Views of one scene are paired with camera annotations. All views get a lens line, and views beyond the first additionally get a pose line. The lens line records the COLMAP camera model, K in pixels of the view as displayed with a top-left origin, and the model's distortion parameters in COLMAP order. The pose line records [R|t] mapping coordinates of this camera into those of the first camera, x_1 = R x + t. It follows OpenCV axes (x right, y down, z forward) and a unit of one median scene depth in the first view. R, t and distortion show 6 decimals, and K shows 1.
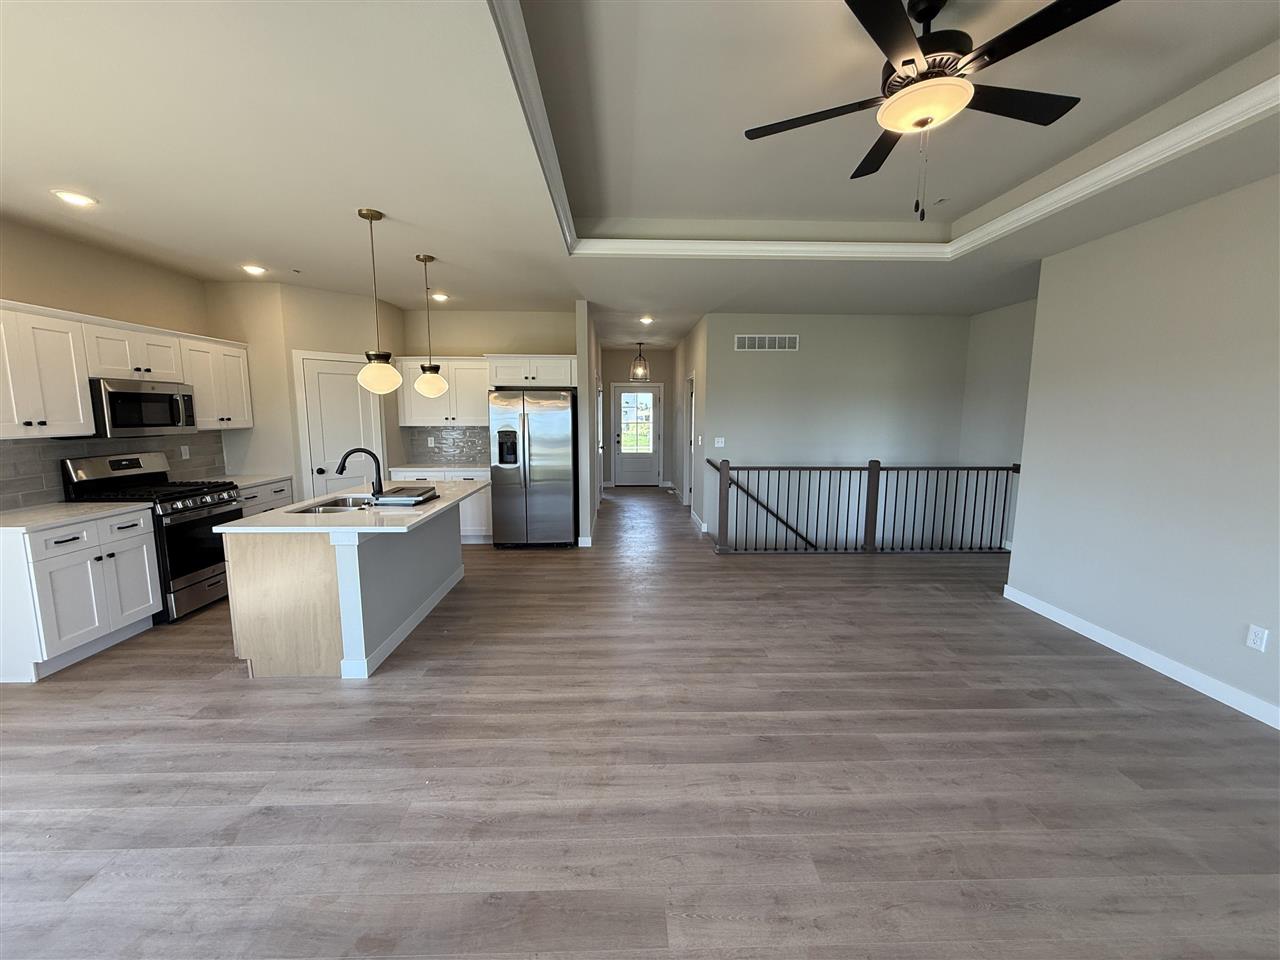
lens RADIAL K [[513.6, 0, 640.0], [0, 513.6, 480.0], [0, 0, 1]] dist [0.001915, 0.000274]
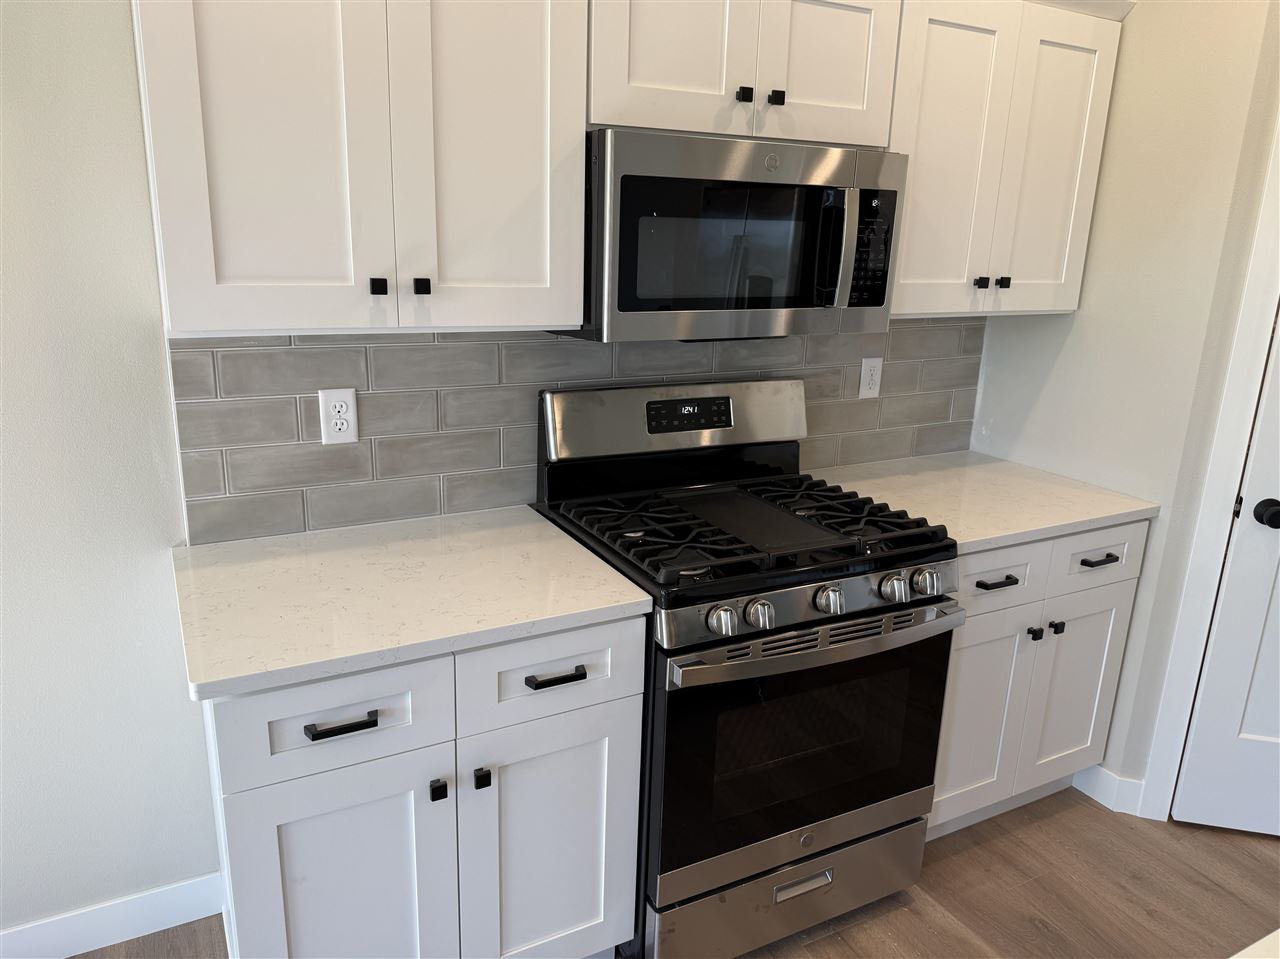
lens RADIAL K [[896.0, 0, 629.3], [0, 896.0, 477.8], [0, 0, 1]] dist [0.084846, -0.118656]
pose [[0.435309, 0.246375, -0.865913, -0.483820], [-0.145725, 0.968424, 0.202284, -0.095797], [0.888409, 0.038129, 0.457467, 0.667194]]
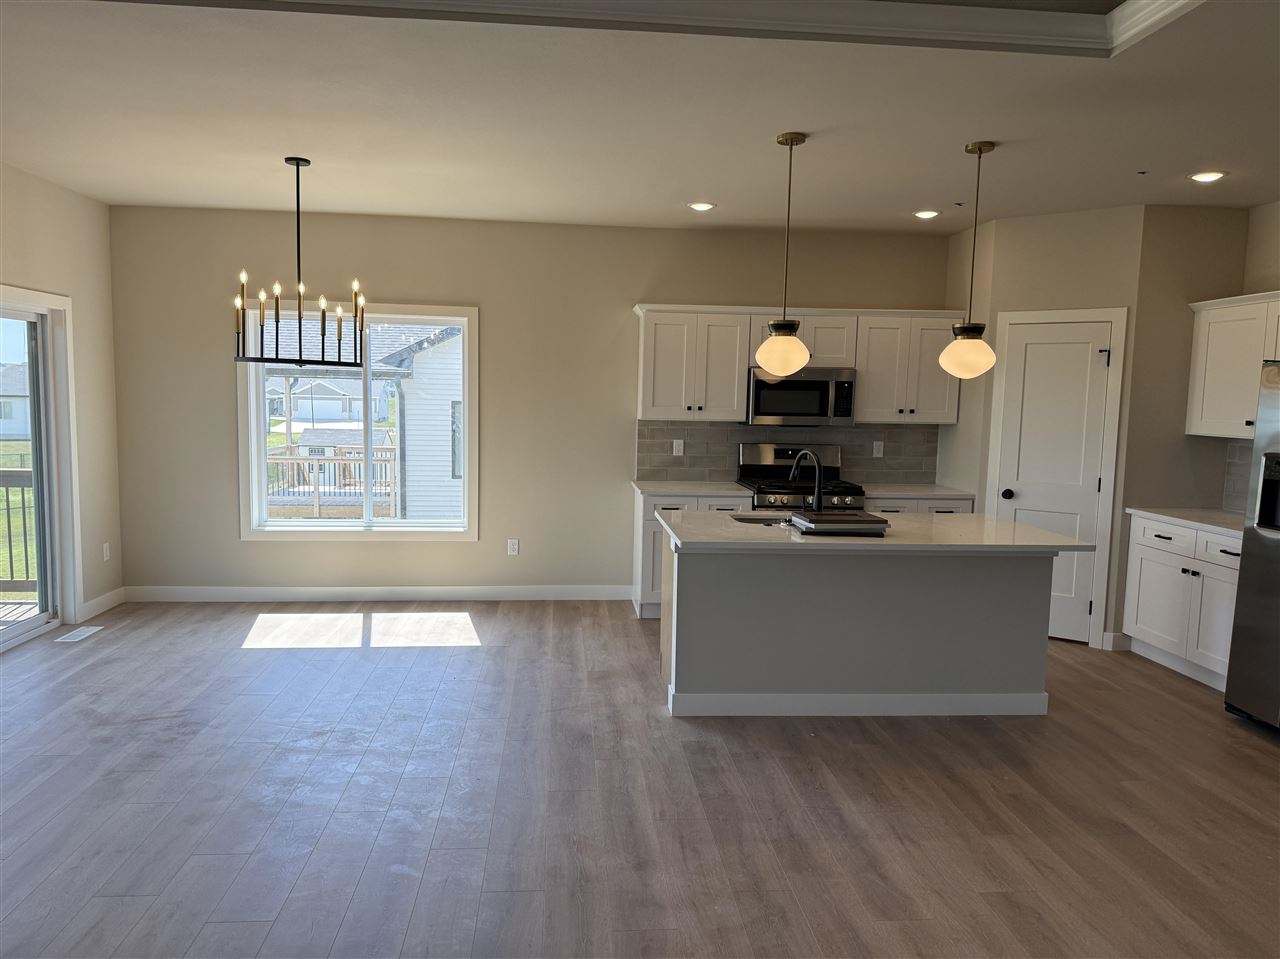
lens RADIAL K [[896.0, 0, 629.3], [0, 896.0, 477.8], [0, 0, 1]] dist [0.084846, -0.118656]
pose [[0.043147, 0.090611, -0.994951, 0.639264], [-0.151486, 0.984958, 0.083131, -0.076117], [0.987517, 0.147134, 0.056225, 0.576525]]
